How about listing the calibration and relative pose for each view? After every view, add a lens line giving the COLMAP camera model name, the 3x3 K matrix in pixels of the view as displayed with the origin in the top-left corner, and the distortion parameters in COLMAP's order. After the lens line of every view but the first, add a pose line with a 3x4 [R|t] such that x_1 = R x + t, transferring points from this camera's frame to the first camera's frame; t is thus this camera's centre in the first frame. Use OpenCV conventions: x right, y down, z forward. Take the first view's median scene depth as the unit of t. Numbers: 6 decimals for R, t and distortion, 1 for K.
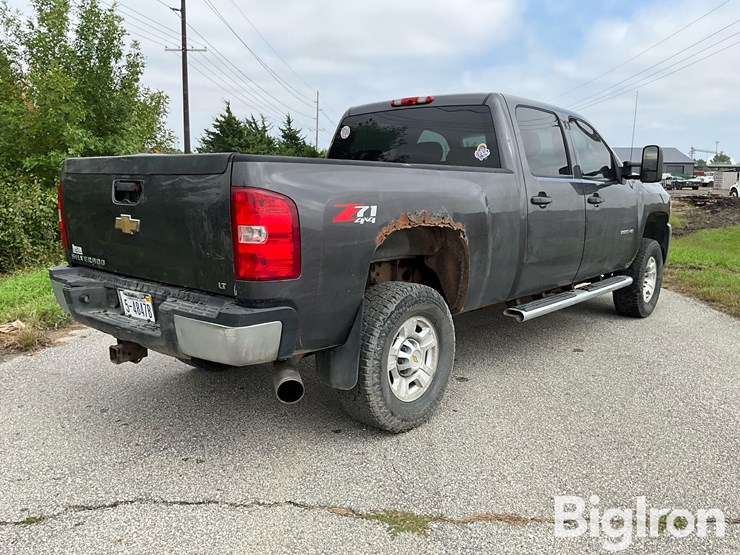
lens RADIAL K [[615.2, 0, 367.3], [0, 615.2, 276.3], [0, 0, 1]] dist [0.106218, -0.183674]
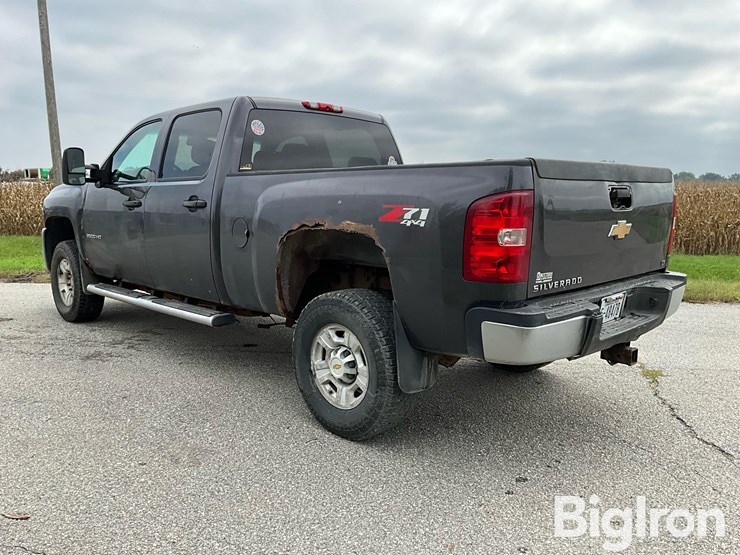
lens RADIAL K [[615.2, 0, 367.3], [0, 615.2, 276.3], [0, 0, 1]] dist [0.106218, -0.183674]
pose [[0.056319, -0.143114, 0.988102, -0.977059], [0.149295, 0.979753, 0.133396, -0.140936], [-0.987187, 0.140006, 0.076545, 0.914623]]
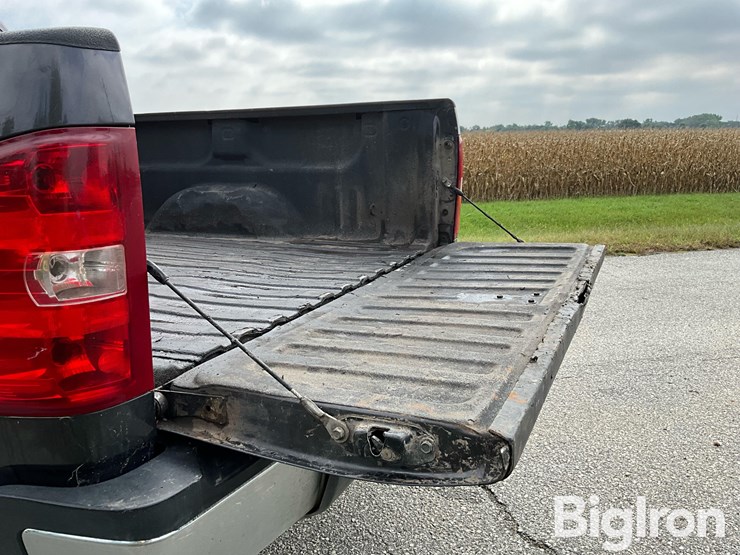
lens RADIAL K [[615.2, 0, 367.3], [0, 615.2, 276.3], [0, 0, 1]] dist [0.106218, -0.183674]
pose [[-0.296875, -0.207089, 0.932191, -0.611293], [0.150106, 0.953945, 0.259726, -0.116159], [-0.943045, 0.217034, -0.252117, 0.791190]]
